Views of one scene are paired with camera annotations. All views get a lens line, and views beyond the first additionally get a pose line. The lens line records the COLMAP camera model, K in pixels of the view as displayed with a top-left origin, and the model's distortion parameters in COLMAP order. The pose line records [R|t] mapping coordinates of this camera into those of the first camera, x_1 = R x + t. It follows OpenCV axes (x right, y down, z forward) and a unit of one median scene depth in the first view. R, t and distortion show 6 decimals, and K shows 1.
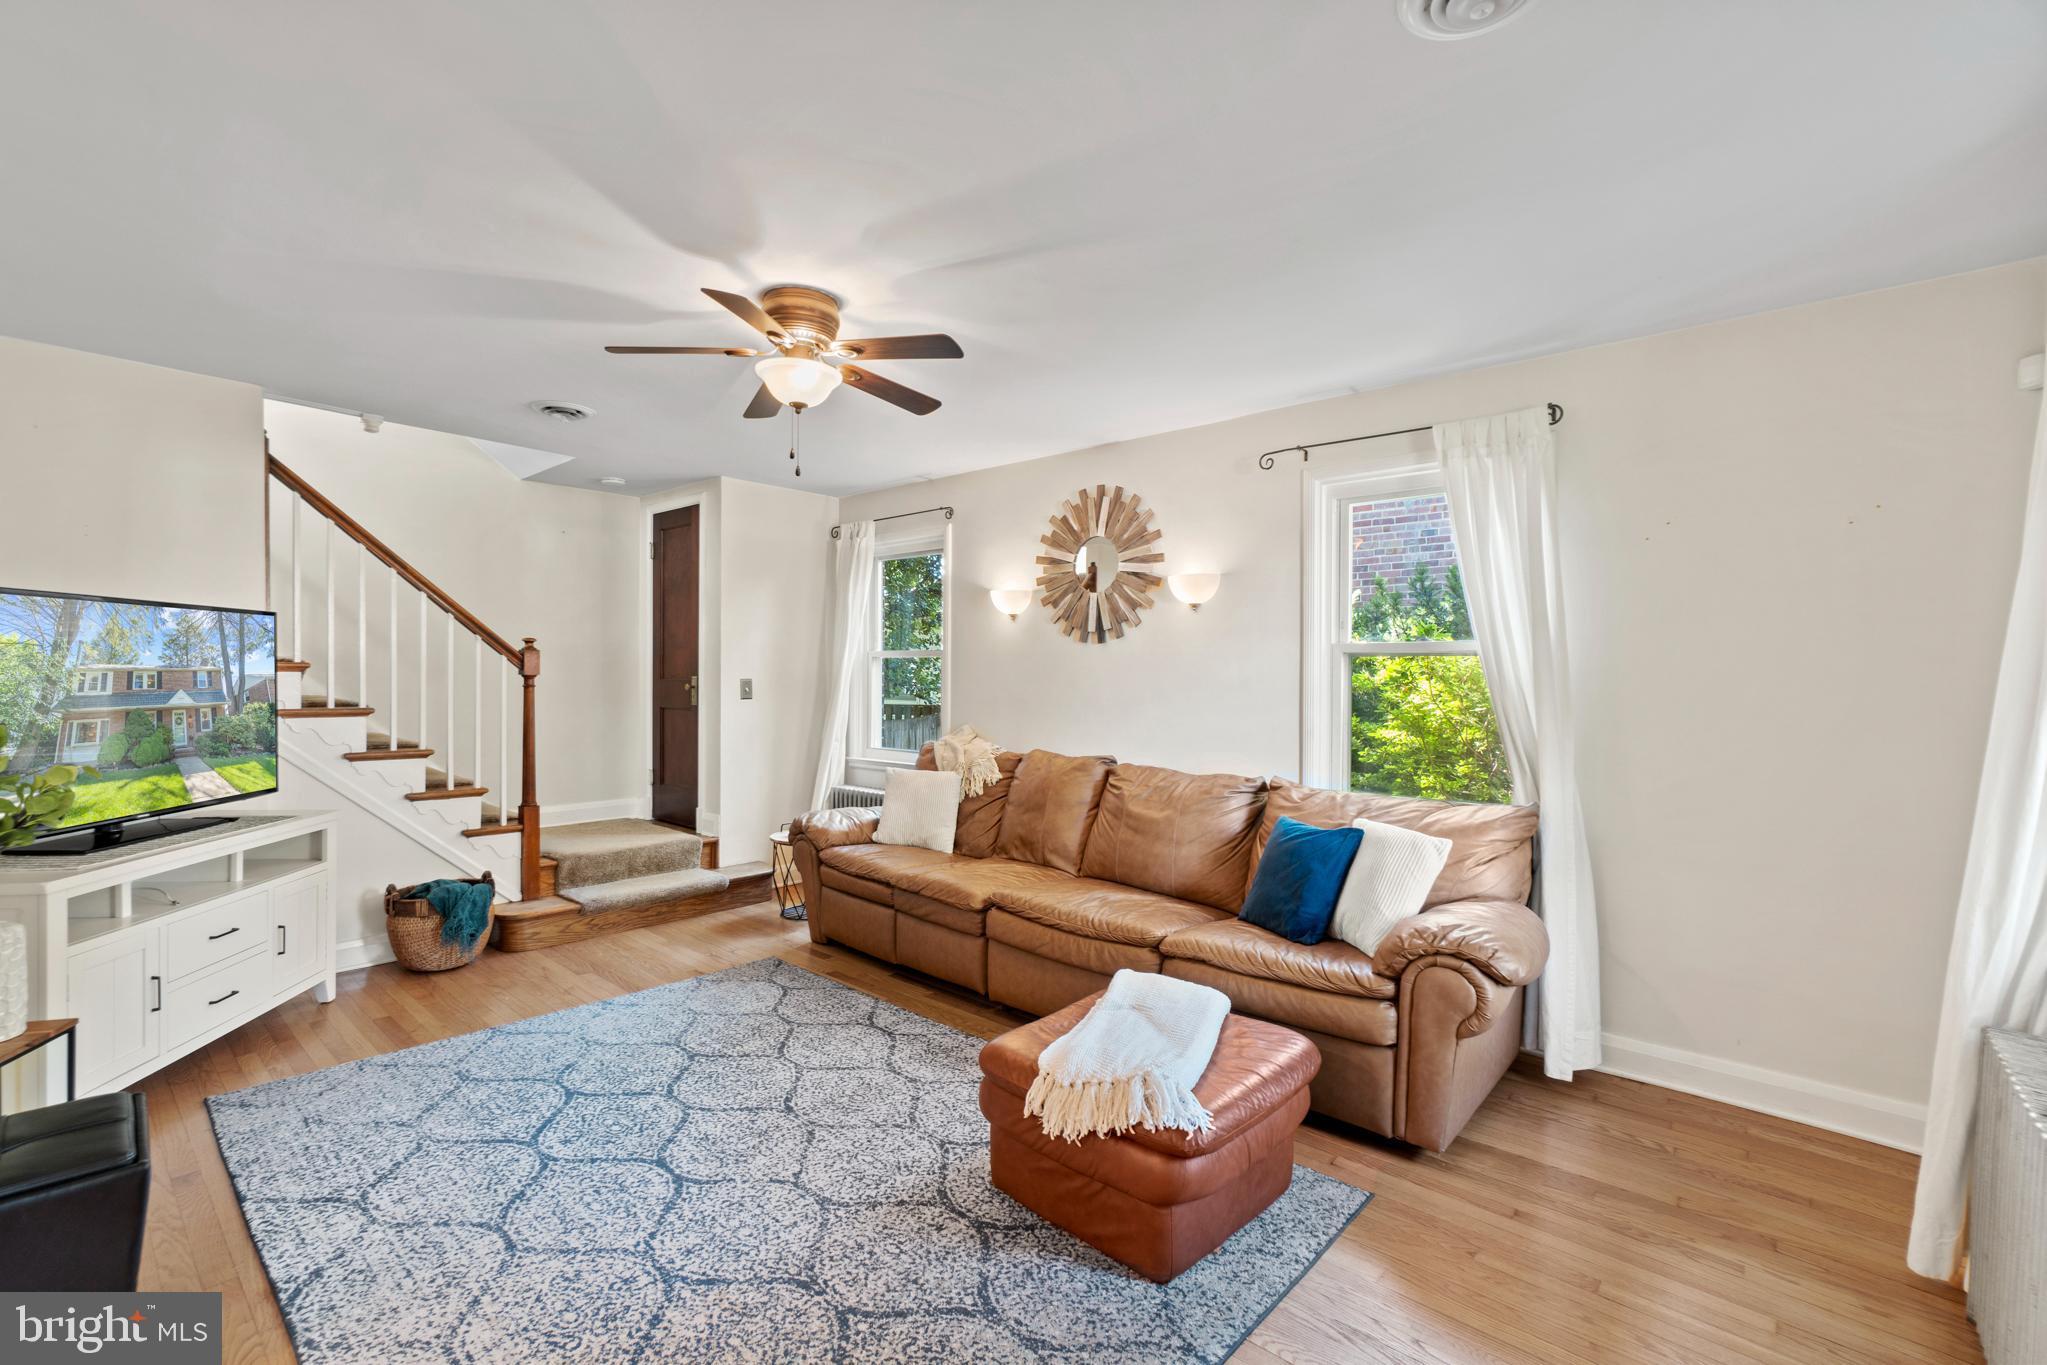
lens RADIAL K [[928.7, 0, 959.0], [0, 928.7, 691.7], [0, 0, 1]] dist [-0.002893, -0.000586]
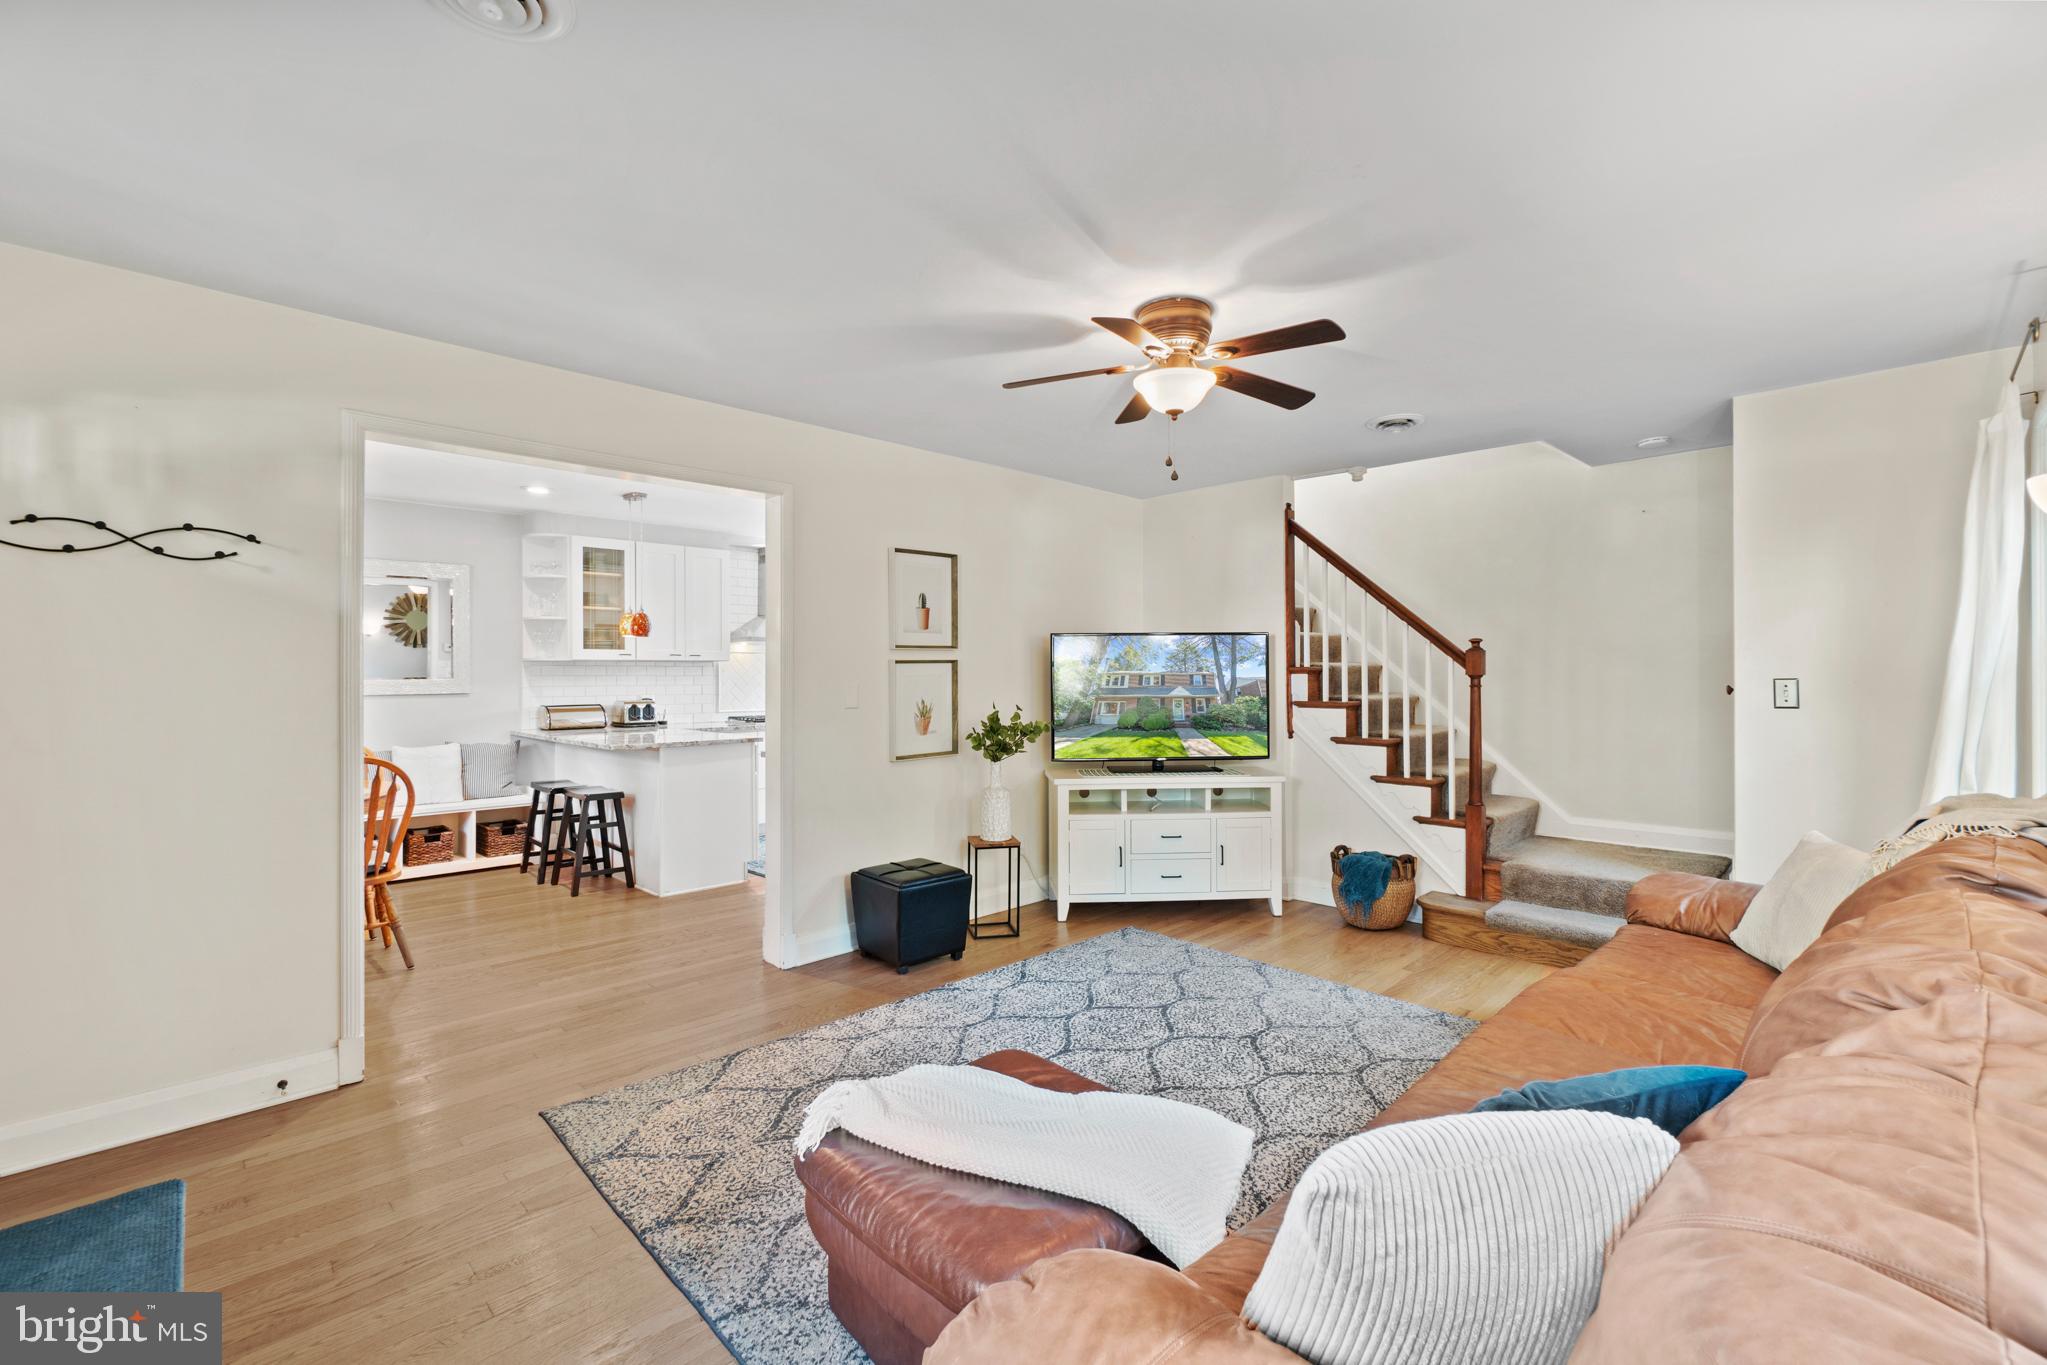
lens RADIAL K [[837.3, 0, 995.4], [0, 837.3, 675.6], [0, 0, 1]] dist [0.000192, 0.000050]
pose [[-0.046026, -0.009951, -0.998891, 0.680210], [-0.012036, 0.999883, -0.009406, -0.003867], [0.998868, 0.011589, -0.046140, 0.754661]]
